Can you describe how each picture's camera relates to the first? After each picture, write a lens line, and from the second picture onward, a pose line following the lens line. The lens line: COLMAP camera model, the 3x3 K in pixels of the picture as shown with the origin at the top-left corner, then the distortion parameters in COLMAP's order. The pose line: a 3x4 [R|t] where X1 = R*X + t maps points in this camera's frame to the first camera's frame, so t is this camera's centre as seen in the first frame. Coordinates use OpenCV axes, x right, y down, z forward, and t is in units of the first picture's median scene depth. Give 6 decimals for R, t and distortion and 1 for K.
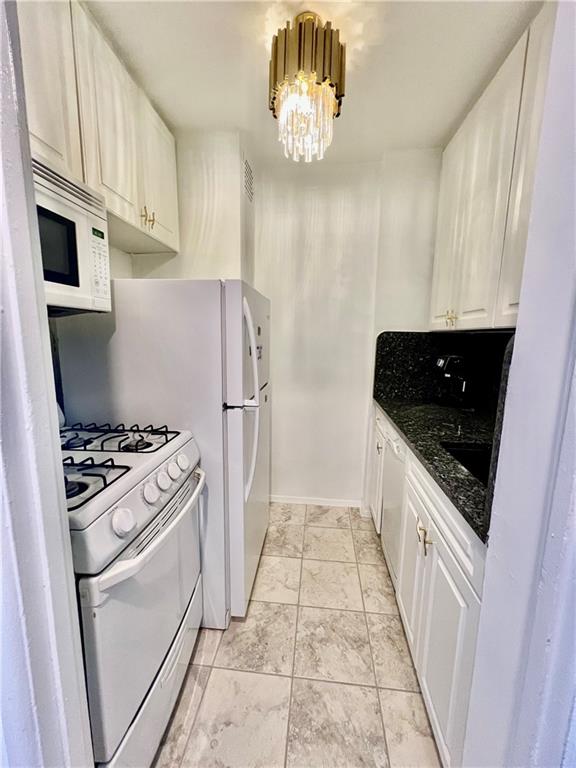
lens RADIAL K [[306.7, 0, 287.9], [0, 306.7, 382.7], [0, 0, 1]] dist [-0.002594, -0.000139]
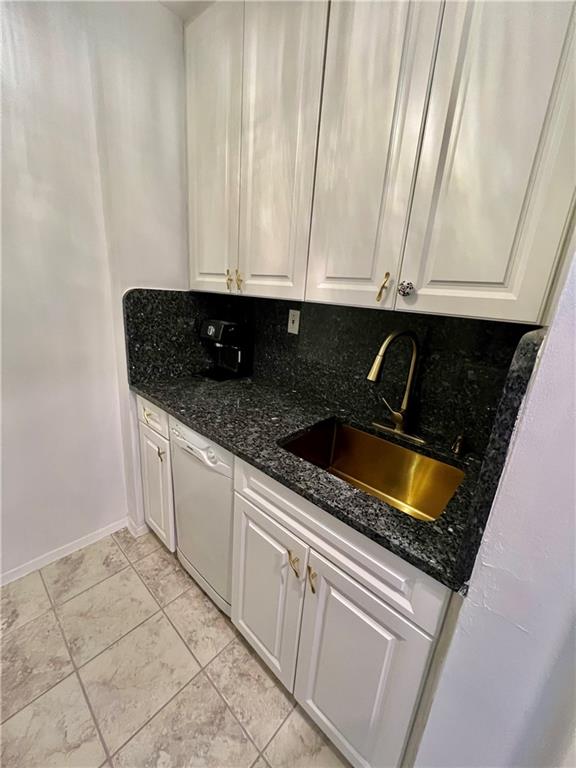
lens RADIAL K [[306.7, 0, 289.8], [0, 306.7, 381.5], [0, 0, 1]] dist [-0.002594, -0.000139]
pose [[0.585188, -0.203149, 0.785039, -0.065029], [0.061916, 0.976478, 0.206536, -0.090916], [-0.808531, -0.072256, 0.584001, 0.330092]]
